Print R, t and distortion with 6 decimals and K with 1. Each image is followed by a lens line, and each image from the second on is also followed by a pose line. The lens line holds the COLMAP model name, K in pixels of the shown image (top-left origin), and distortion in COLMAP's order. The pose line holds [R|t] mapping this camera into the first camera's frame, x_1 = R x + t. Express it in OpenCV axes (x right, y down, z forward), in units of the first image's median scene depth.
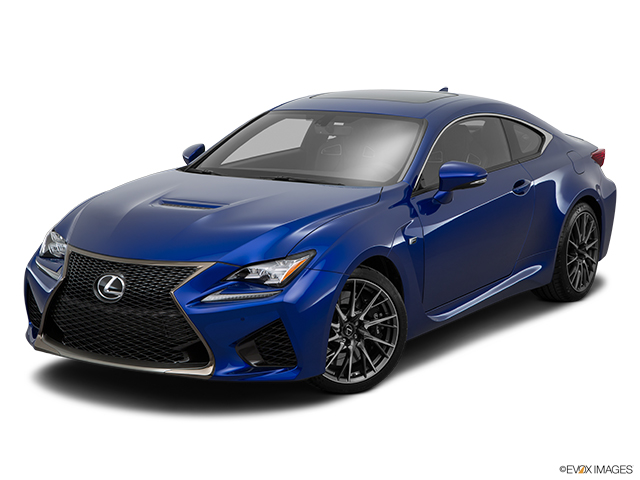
lens RADIAL K [[1362.6, 0, 320.6], [0, 1362.6, 237.8], [0, 0, 1]] dist [0.078559, 0.000000]
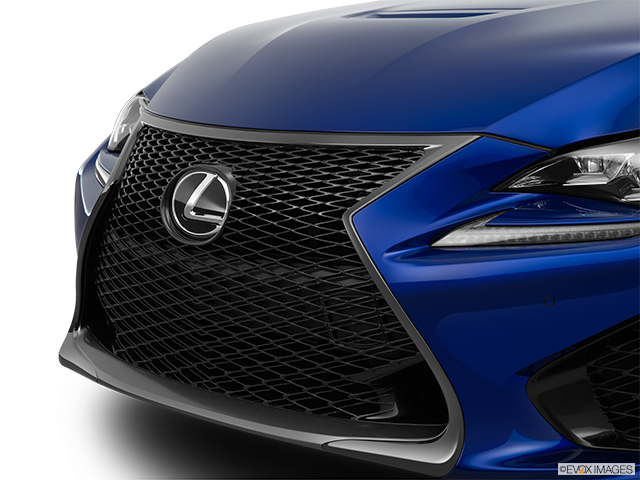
lens RADIAL K [[1492.7, 0, 332.5], [0, 1492.7, 224.7], [0, 0, 1]] dist [0.235799, 0.000000]
pose [[0.964053, 0.025625, -0.264473, -0.011201], [-0.032083, 0.999283, -0.020126, 0.046841], [0.263767, 0.027888, 0.964183, 0.592628]]
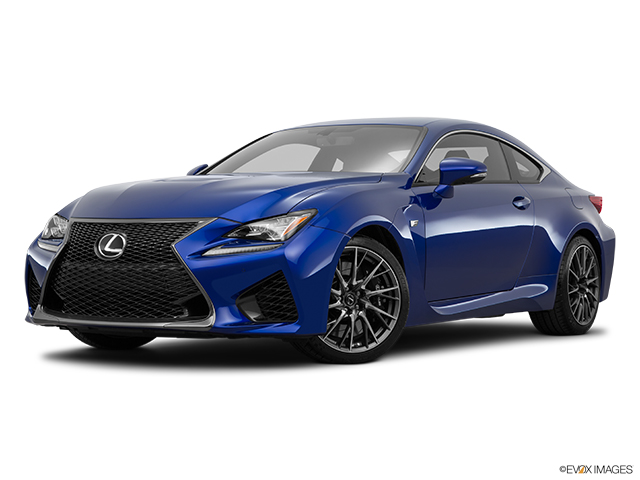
lens RADIAL K [[1352.6, 0, 323.6], [0, 1352.6, 237.0], [0, 0, 1]] dist [0.035320, 0.000000]
pose [[0.999998, 0.001723, 0.001087, 0.000127], [-0.001526, 0.987128, -0.159924, 0.180525], [-0.001349, 0.159922, 0.987129, 0.020274]]
